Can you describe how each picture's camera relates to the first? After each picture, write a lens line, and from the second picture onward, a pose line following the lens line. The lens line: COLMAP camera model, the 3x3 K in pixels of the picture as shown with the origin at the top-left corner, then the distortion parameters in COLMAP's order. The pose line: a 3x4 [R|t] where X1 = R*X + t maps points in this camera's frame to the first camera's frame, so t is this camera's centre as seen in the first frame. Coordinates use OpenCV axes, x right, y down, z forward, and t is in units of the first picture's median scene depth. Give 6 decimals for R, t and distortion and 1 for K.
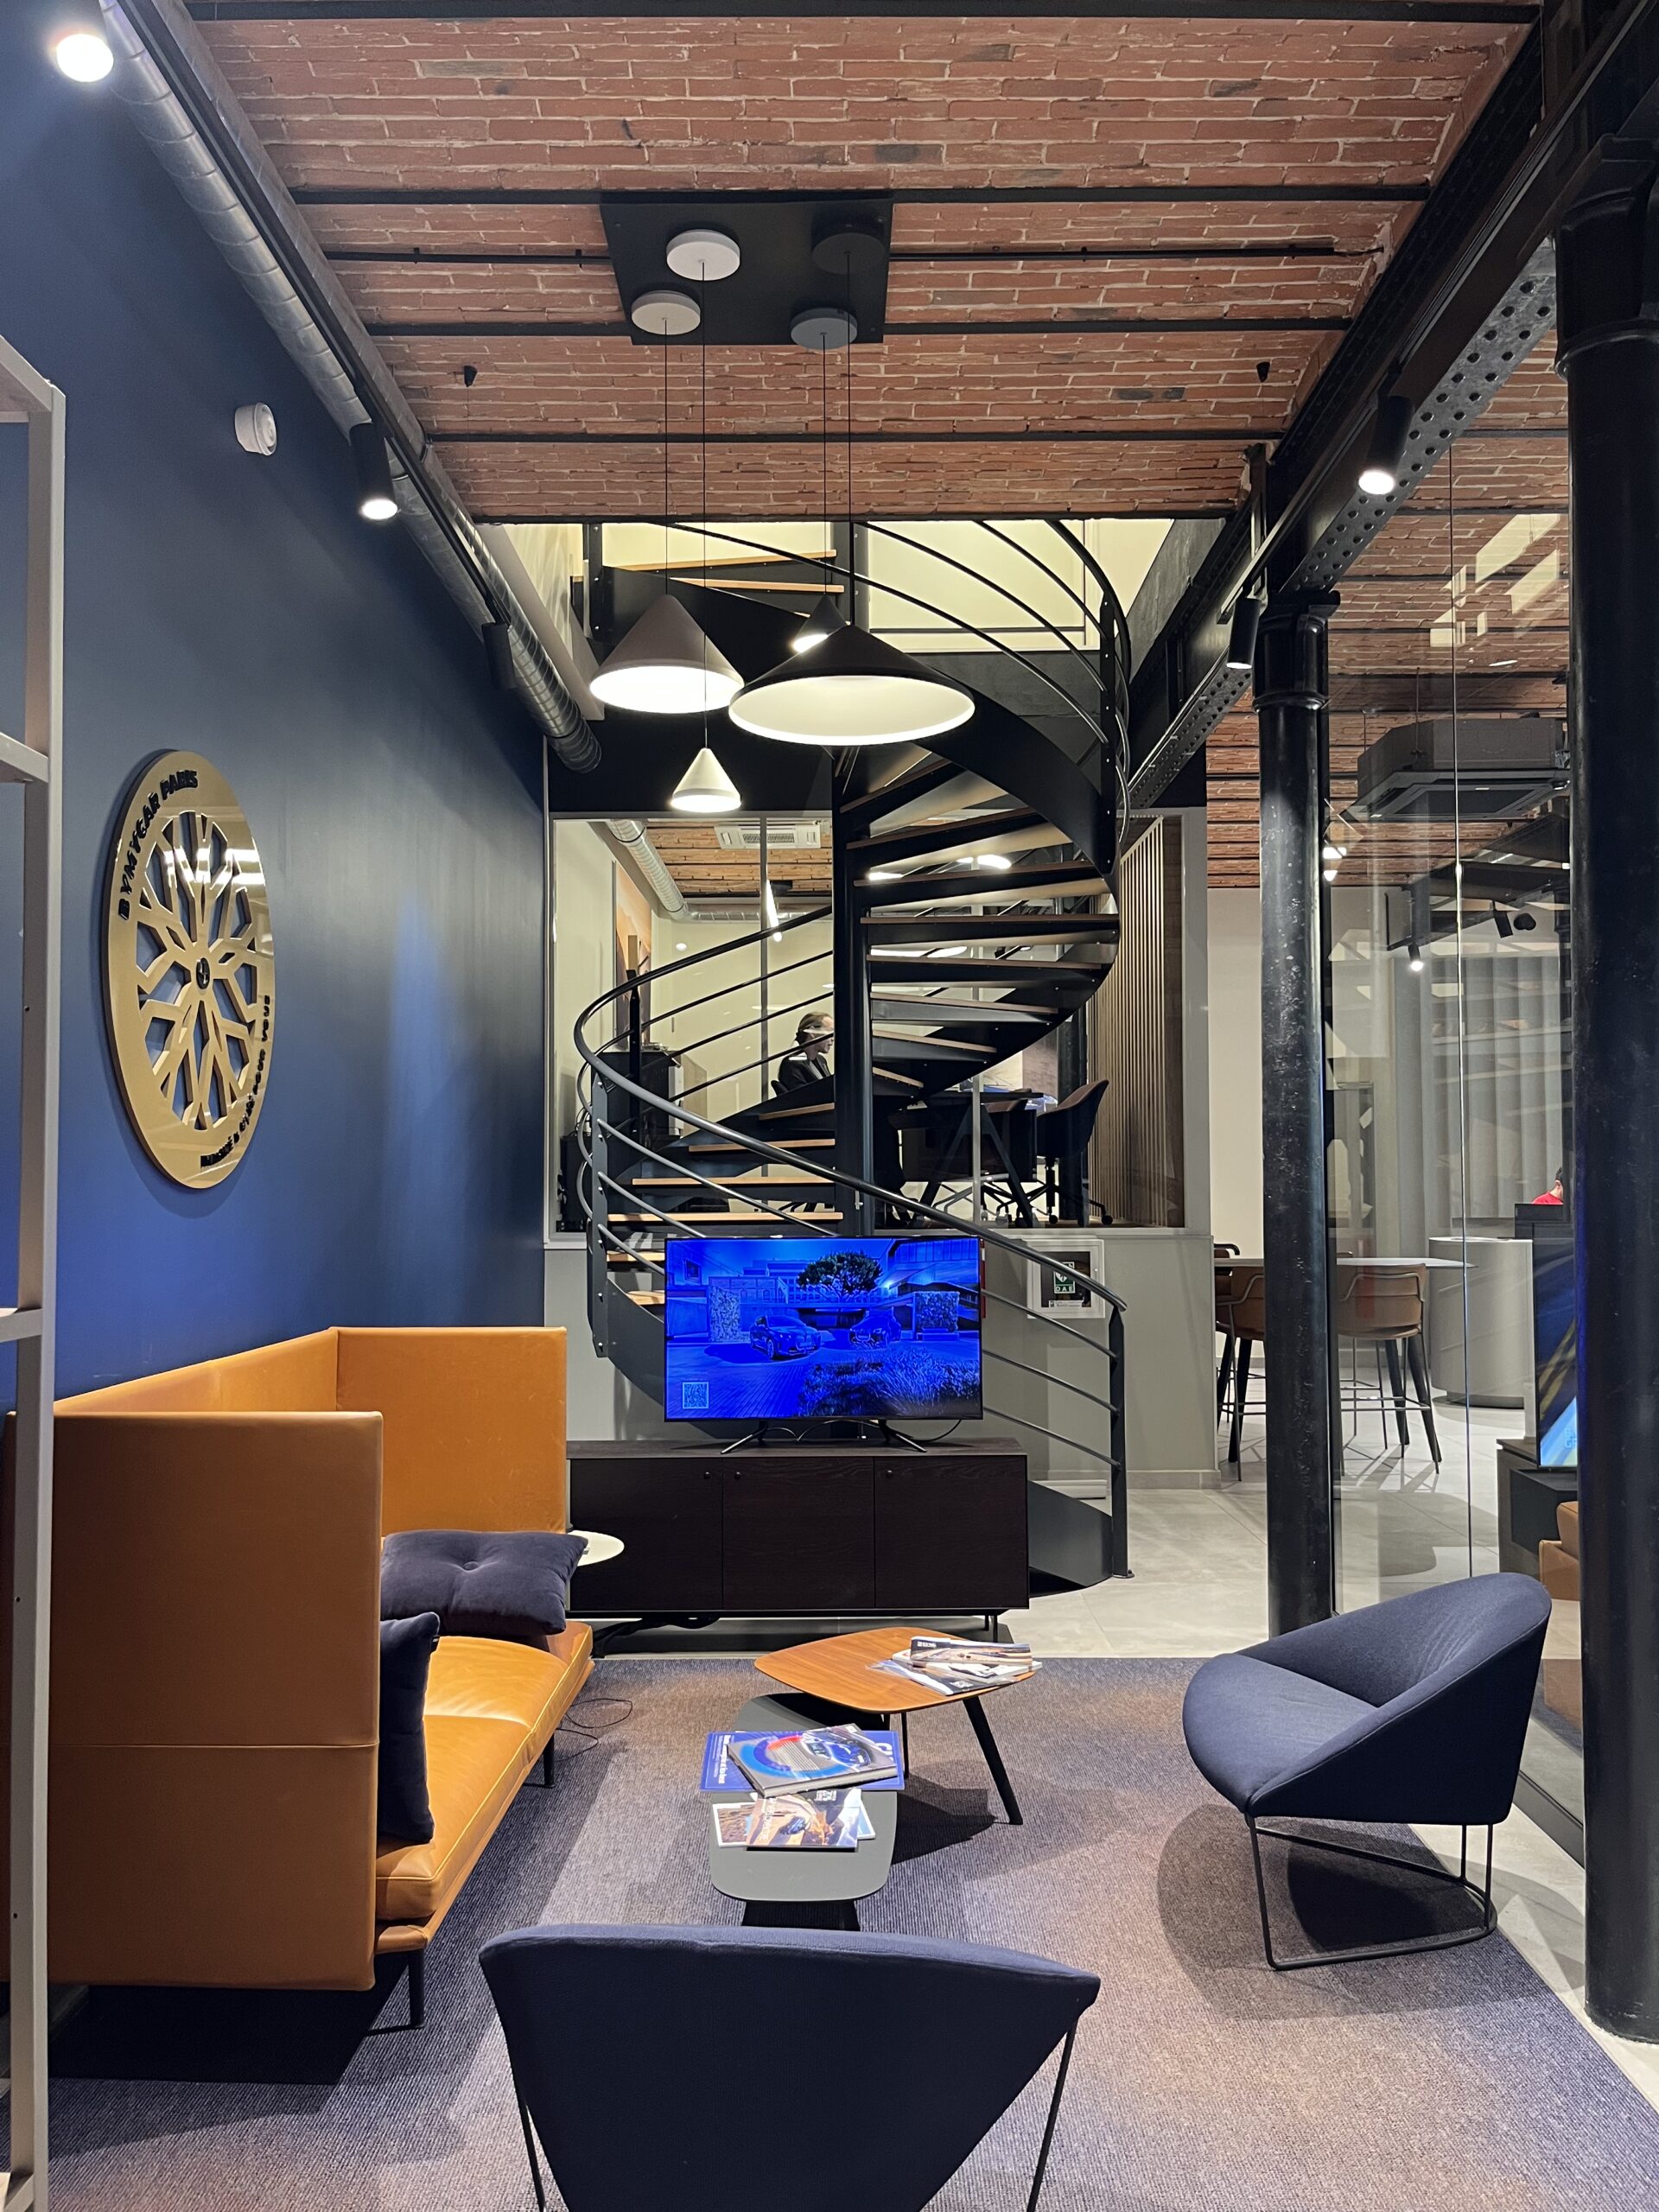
lens RADIAL K [[1671.4, 0, 833.1], [0, 1671.4, 1111.8], [0, 0, 1]] dist [0.035914, -0.045071]
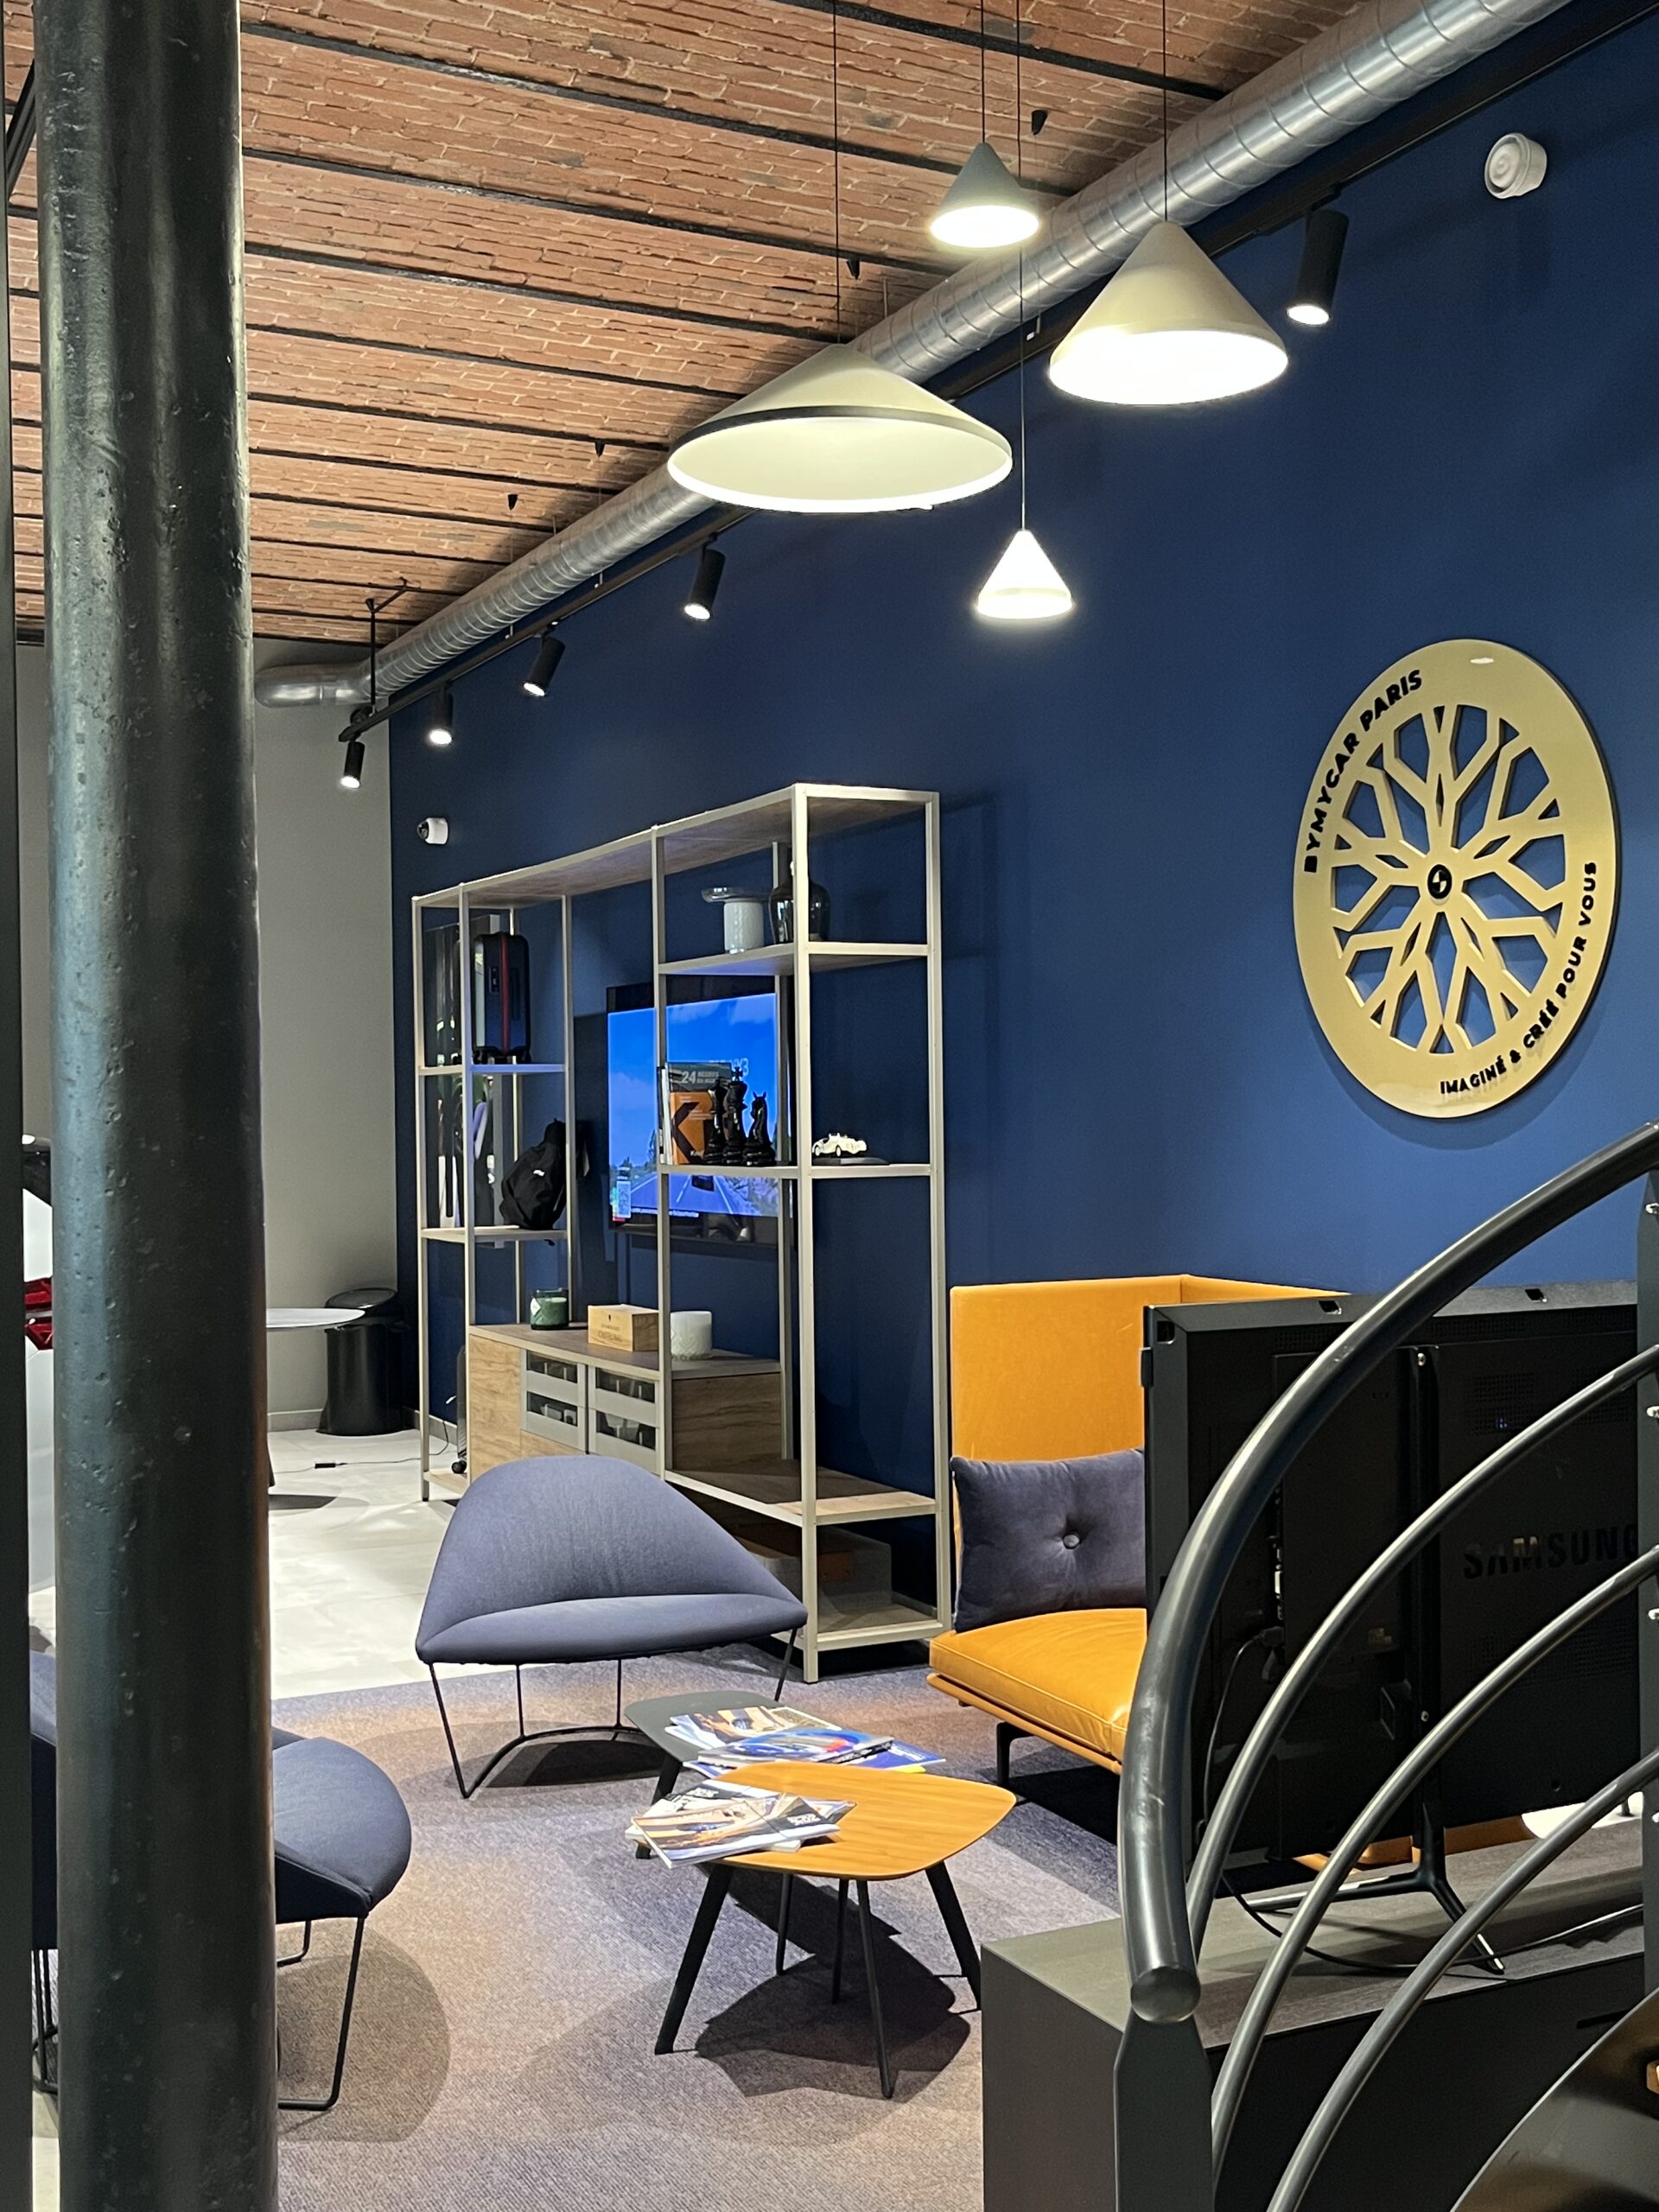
lens RADIAL K [[2400.3, 0, 833.6], [0, 2400.3, 1104.8], [0, 0, 1]] dist [0.083862, 0.000000]
pose [[-0.895037, 0.020838, -0.445505, 0.535977], [0.040631, 0.998564, -0.034924, 0.074953], [0.444137, -0.049360, -0.894598, 2.147700]]
